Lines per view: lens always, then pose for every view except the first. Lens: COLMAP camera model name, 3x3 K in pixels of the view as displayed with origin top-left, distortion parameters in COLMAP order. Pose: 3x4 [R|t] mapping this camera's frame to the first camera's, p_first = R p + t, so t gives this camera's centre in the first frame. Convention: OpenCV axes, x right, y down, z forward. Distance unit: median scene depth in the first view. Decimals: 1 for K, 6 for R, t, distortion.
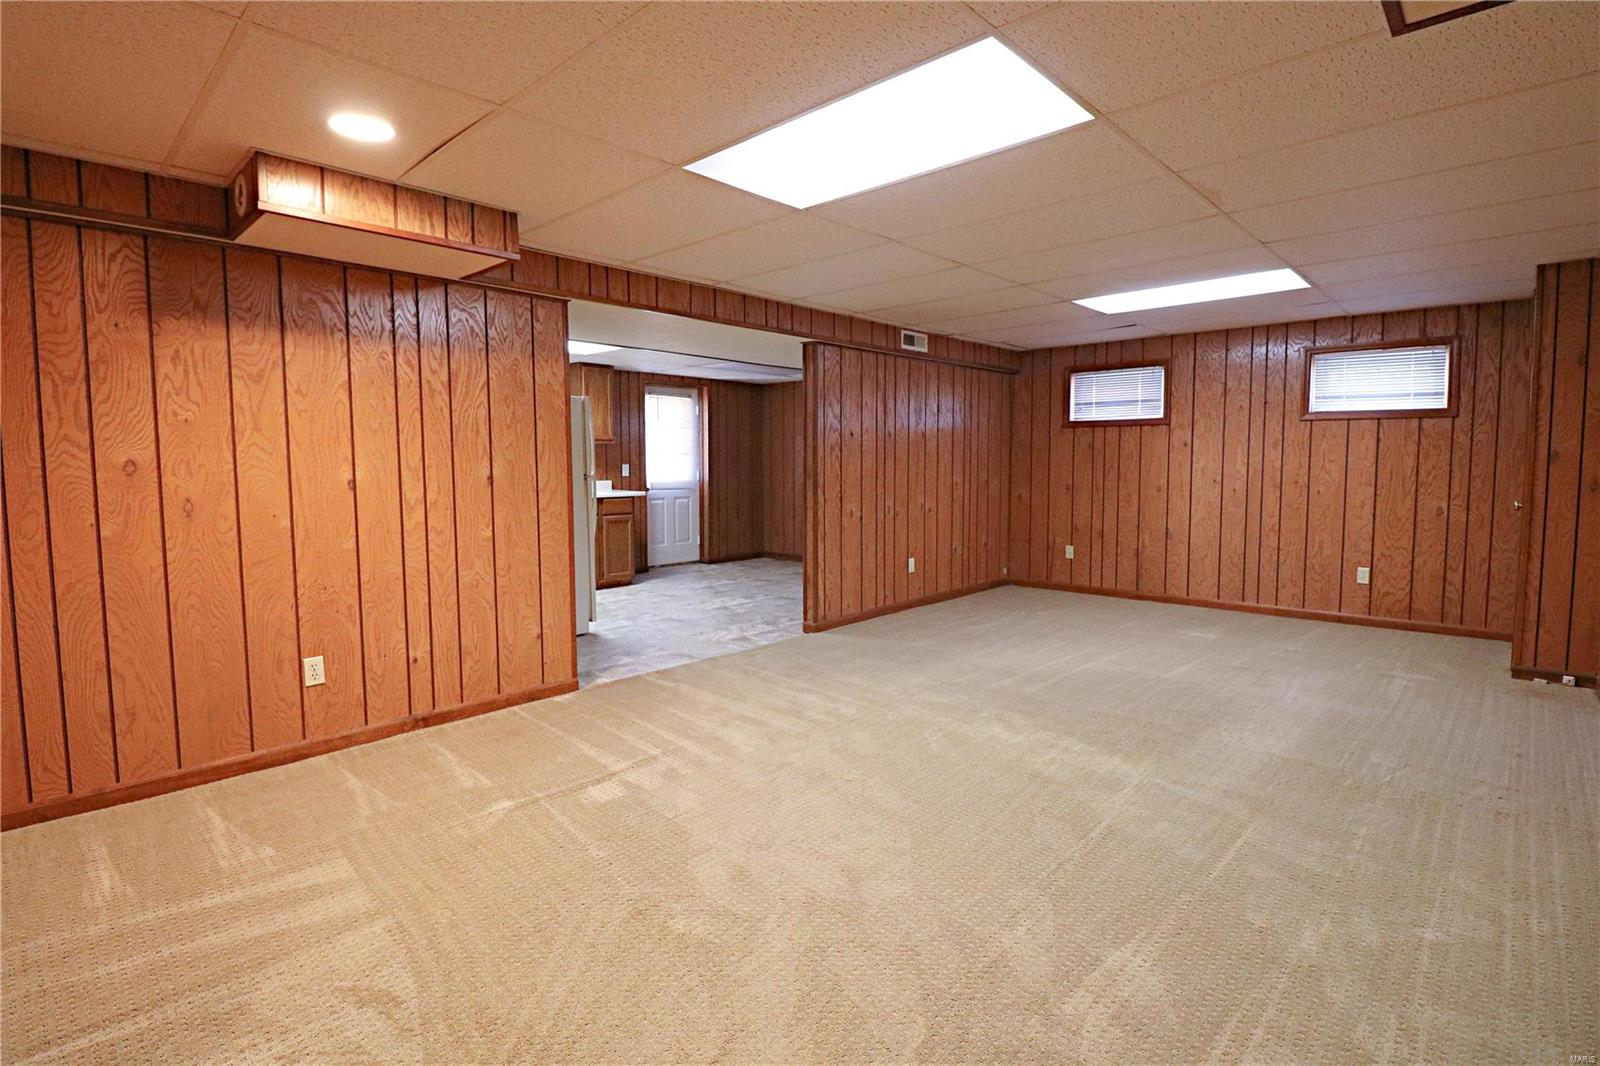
lens RADIAL K [[753.0, 0, 808.0], [0, 753.0, 515.5], [0, 0, 1]] dist [0.001312, -0.013495]
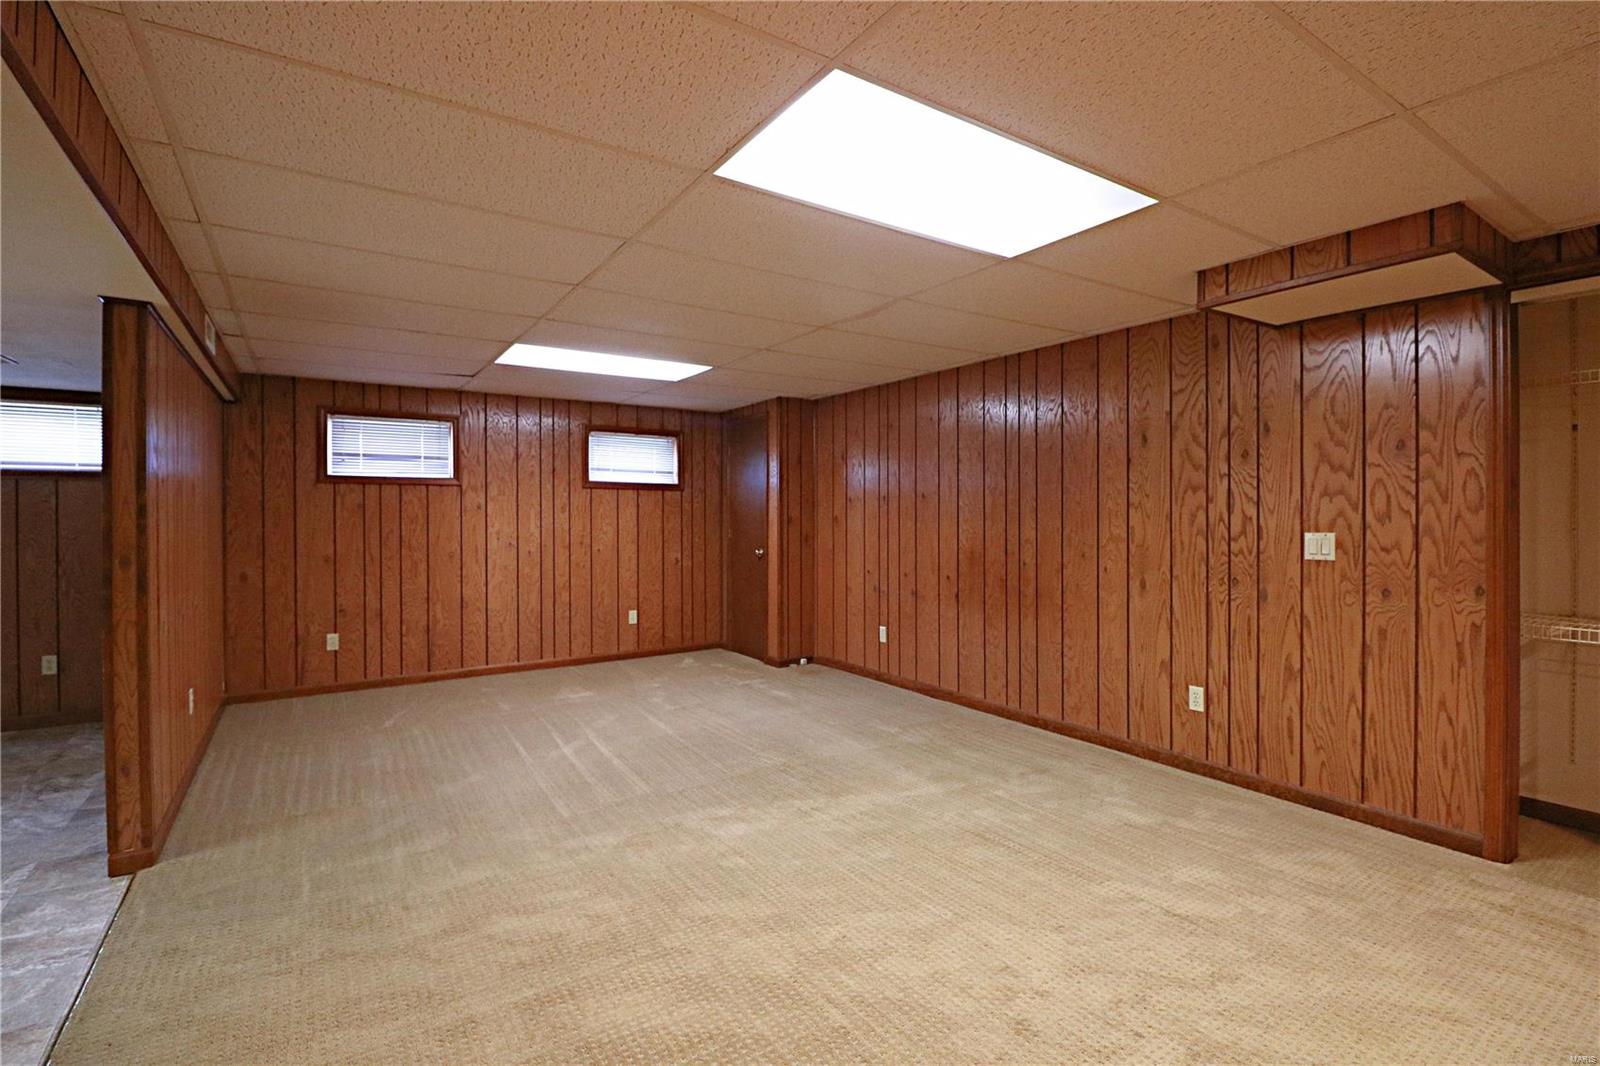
lens RADIAL K [[753.0, 0, 808.0], [0, 753.0, 515.5], [0, 0, 1]] dist [0.001312, -0.013495]
pose [[0.230665, 0.000139, 0.973033, -0.384543], [0.072467, 0.997220, -0.017321, -0.042701], [-0.970331, 0.074508, 0.230014, 0.431803]]
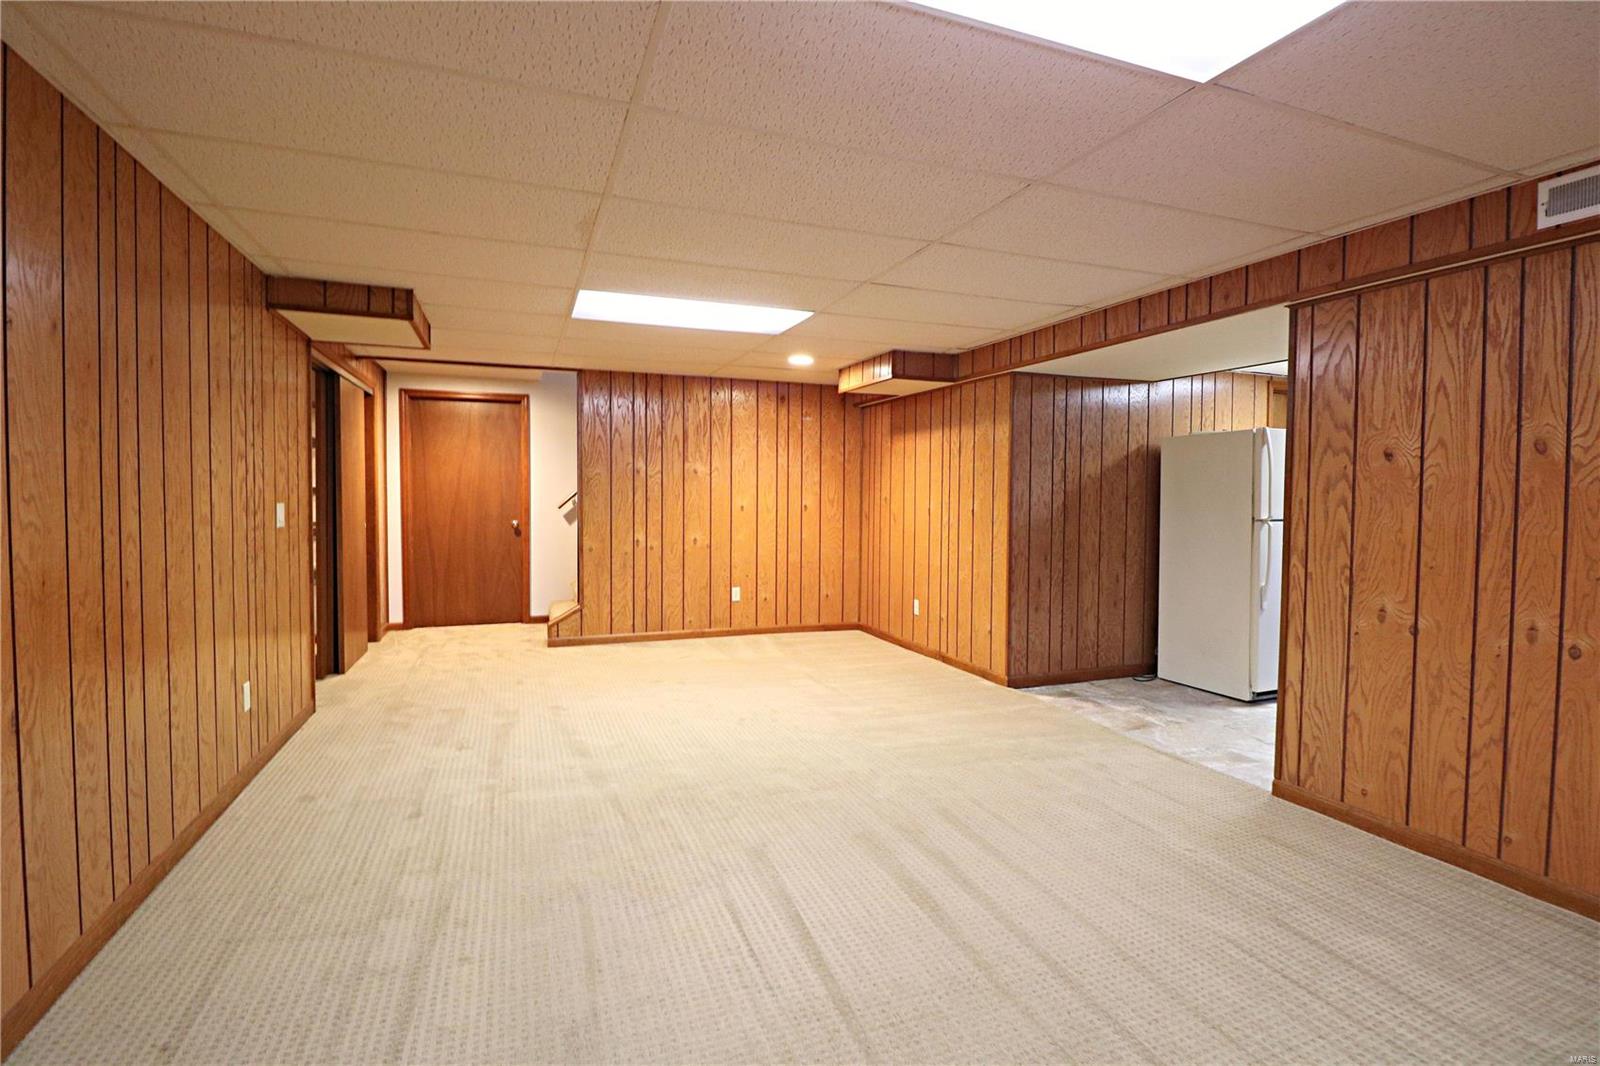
lens RADIAL K [[753.0, 0, 808.0], [0, 753.0, 515.5], [0, 0, 1]] dist [0.001312, -0.013495]
pose [[-0.421625, 0.034653, -0.906108, 0.699273], [-0.062633, 0.995770, 0.067226, -0.080984], [0.904605, 0.085096, -0.417671, 0.898457]]
